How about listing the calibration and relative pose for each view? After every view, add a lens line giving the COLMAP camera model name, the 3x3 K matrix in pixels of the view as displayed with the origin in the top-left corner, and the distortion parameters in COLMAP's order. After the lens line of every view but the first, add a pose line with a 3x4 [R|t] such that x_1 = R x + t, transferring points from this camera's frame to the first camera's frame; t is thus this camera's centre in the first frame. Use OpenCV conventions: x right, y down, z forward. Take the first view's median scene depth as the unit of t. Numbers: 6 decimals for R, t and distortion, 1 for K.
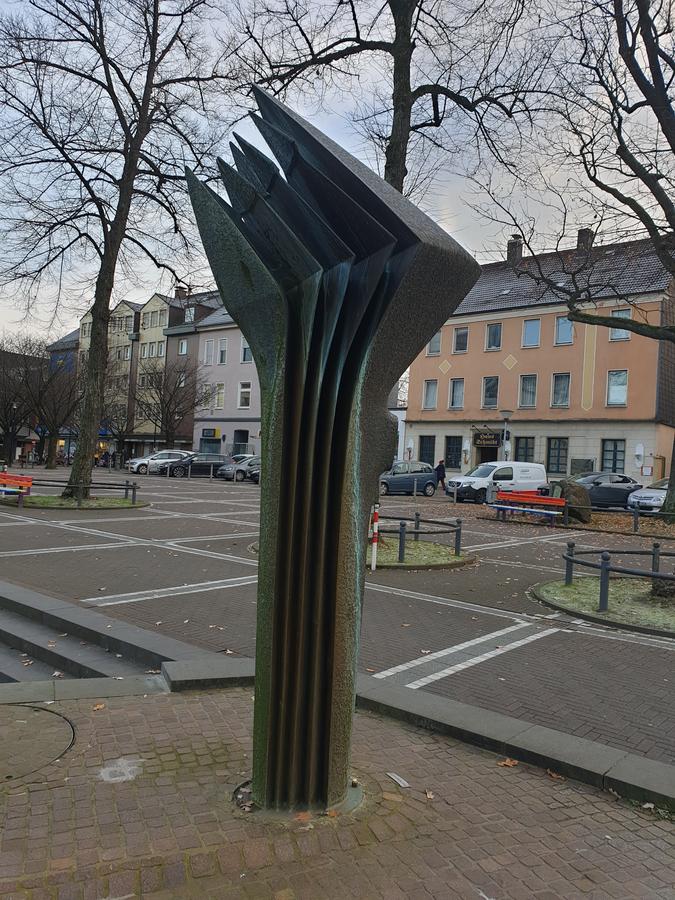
lens RADIAL K [[699.6, 0, 328.4], [0, 699.6, 460.7], [0, 0, 1]] dist [0.061422, -0.079512]
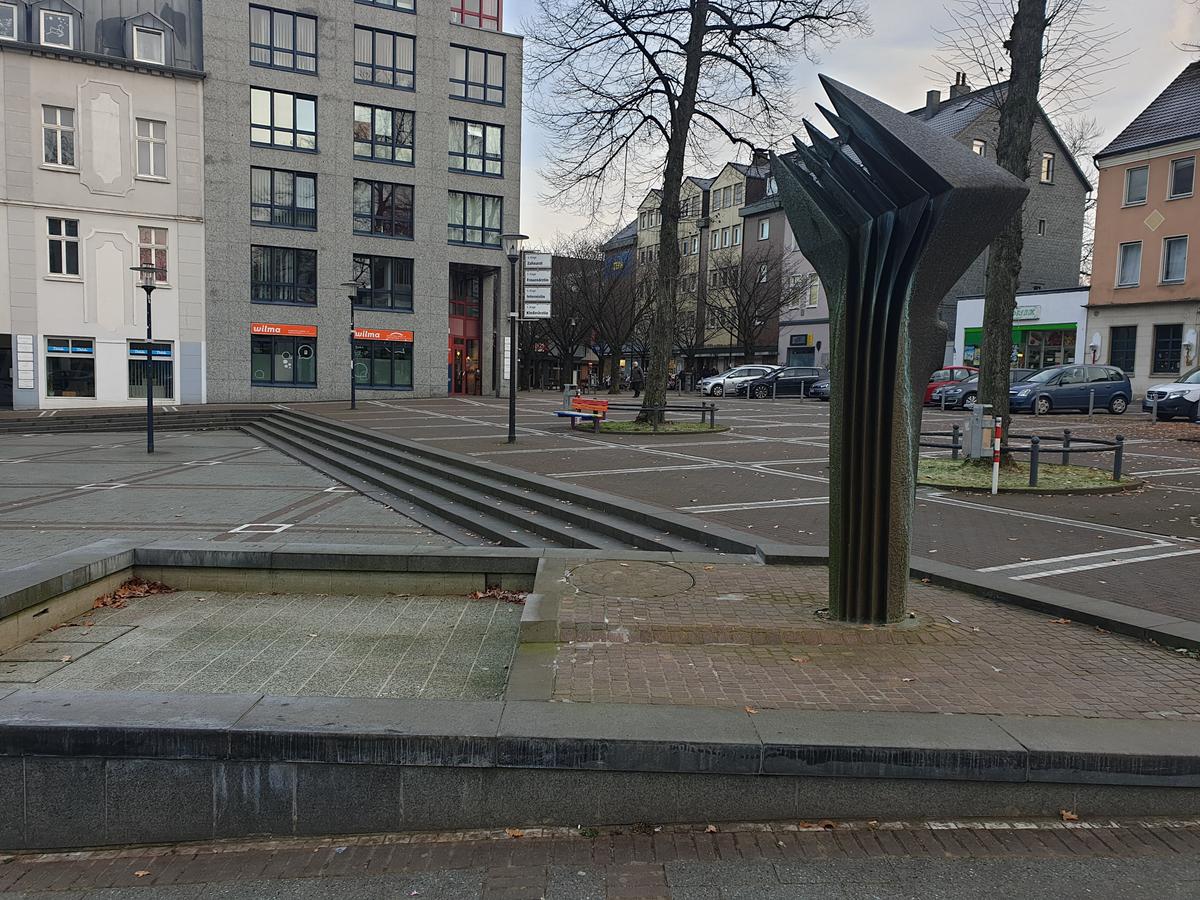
lens RADIAL K [[932.8, 0, 604.3], [0, 932.8, 468.9], [0, 0, 1]] dist [0.061422, -0.079512]
pose [[0.929980, -0.003360, -0.367596, 0.023571], [0.038664, 0.995306, 0.088717, 0.003220], [0.365572, -0.096718, 0.925744, -0.122099]]
